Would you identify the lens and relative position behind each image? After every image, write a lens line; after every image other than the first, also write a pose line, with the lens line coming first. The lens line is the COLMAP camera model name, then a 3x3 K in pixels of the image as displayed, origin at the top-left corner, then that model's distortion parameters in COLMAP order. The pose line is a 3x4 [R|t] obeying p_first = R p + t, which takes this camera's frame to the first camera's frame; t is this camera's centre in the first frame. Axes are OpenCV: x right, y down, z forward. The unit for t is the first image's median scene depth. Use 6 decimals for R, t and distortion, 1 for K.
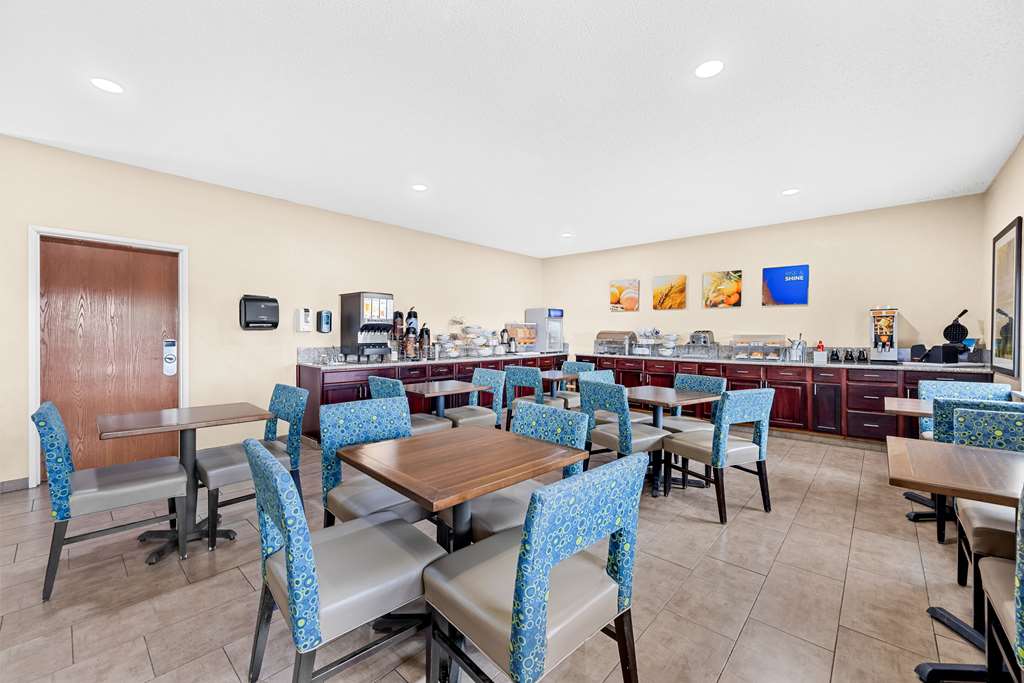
lens RADIAL K [[407.2, 0, 512.8], [0, 407.2, 338.2], [0, 0, 1]] dist [-0.001569, -0.000082]
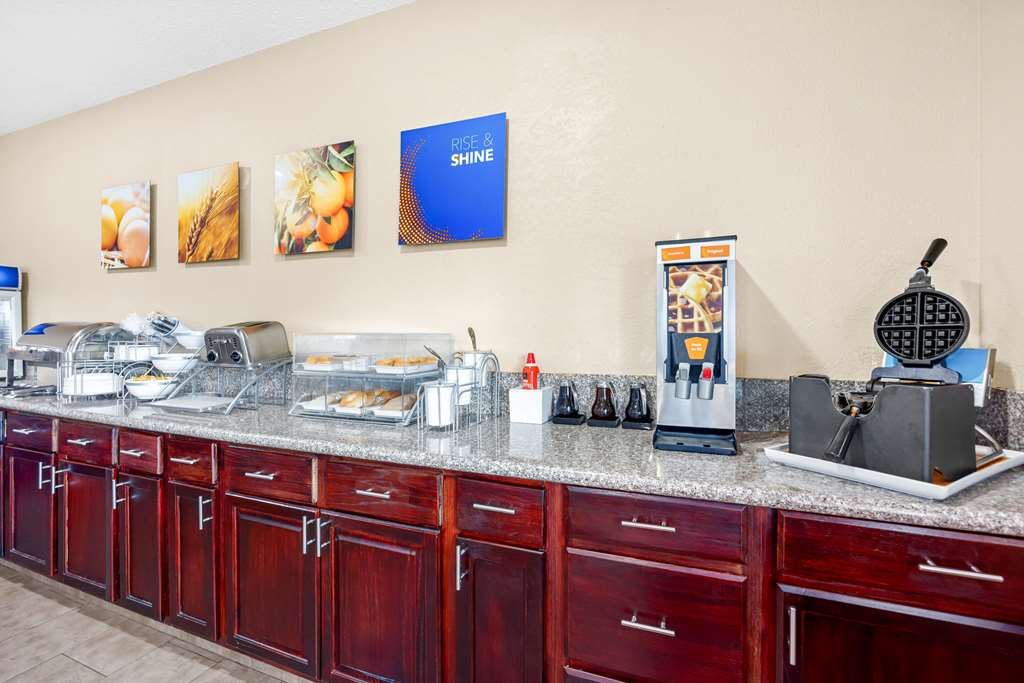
lens RADIAL K [[447.7, 0, 512.0], [0, 447.7, 341.5], [0, 0, 1]] dist [-0.003244, -0.000313]
pose [[0.941588, -0.005737, 0.336720, 0.622178], [0.003318, 0.999964, 0.007758, -0.005303], [-0.336752, -0.006188, 0.941573, 0.678542]]
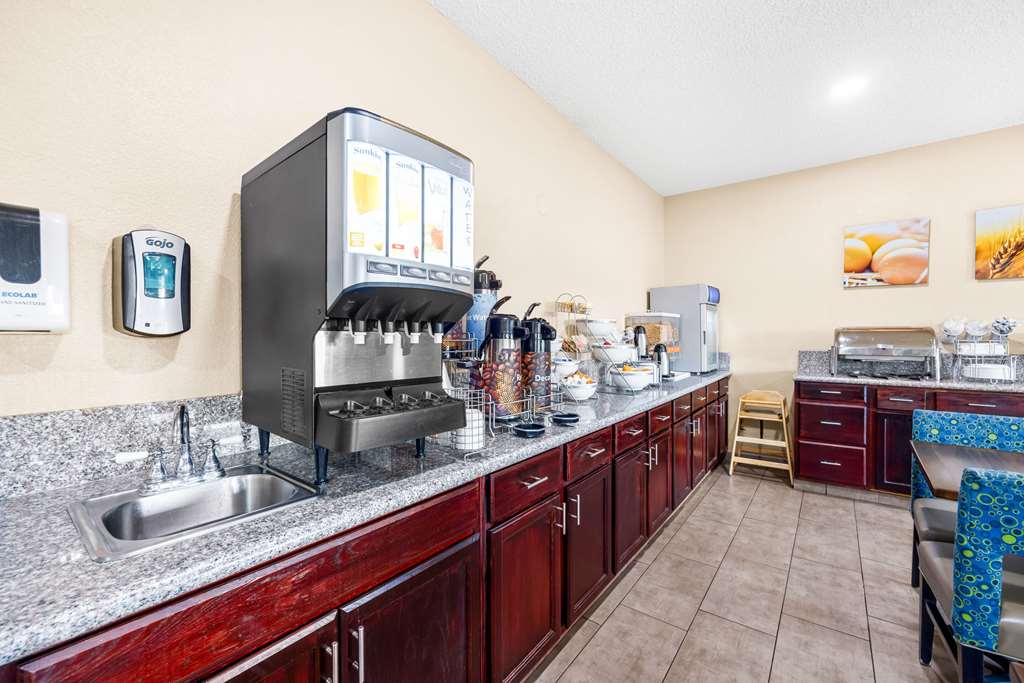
lens RADIAL K [[420.3, 0, 507.4], [0, 420.3, 343.1], [0, 0, 1]] dist [0.001474, 0.000254]
pose [[0.997364, -0.011560, 0.071637, -0.275289], [0.011580, 0.999933, 0.000133, -0.006872], [-0.071633, 0.000697, 0.997431, 0.720612]]
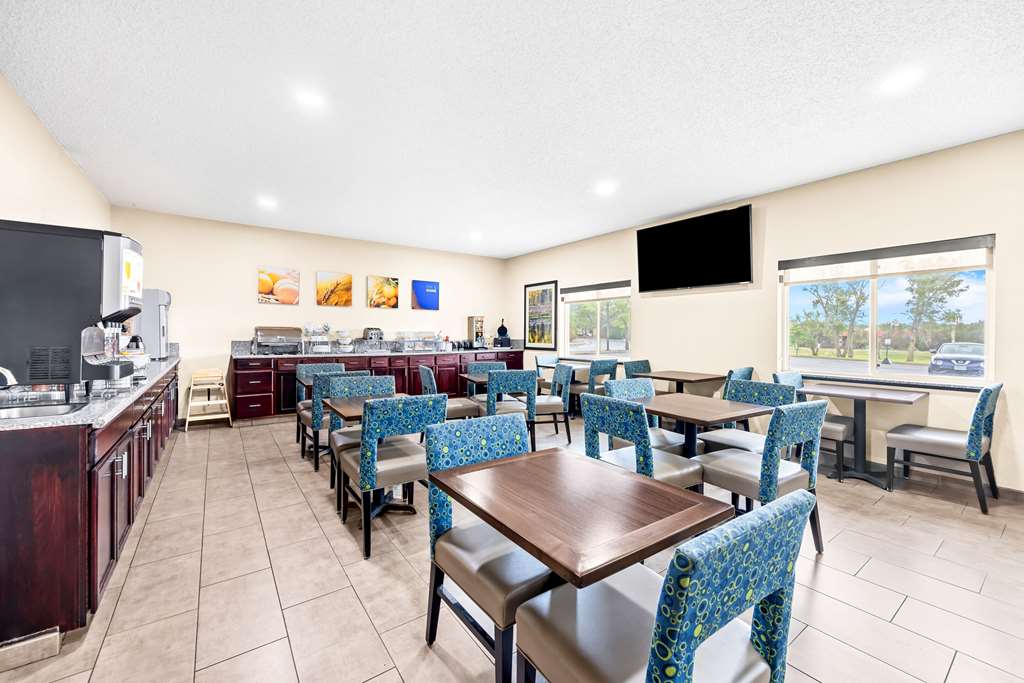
lens RADIAL K [[409.3, 0, 511.5], [0, 409.3, 338.6], [0, 0, 1]] dist [0.003038, 0.000570]
pose [[0.216824, -0.015764, 0.976083, -0.620269], [0.006760, 0.999870, 0.014646, -0.004012], [-0.976187, 0.003423, 0.216903, 0.451191]]
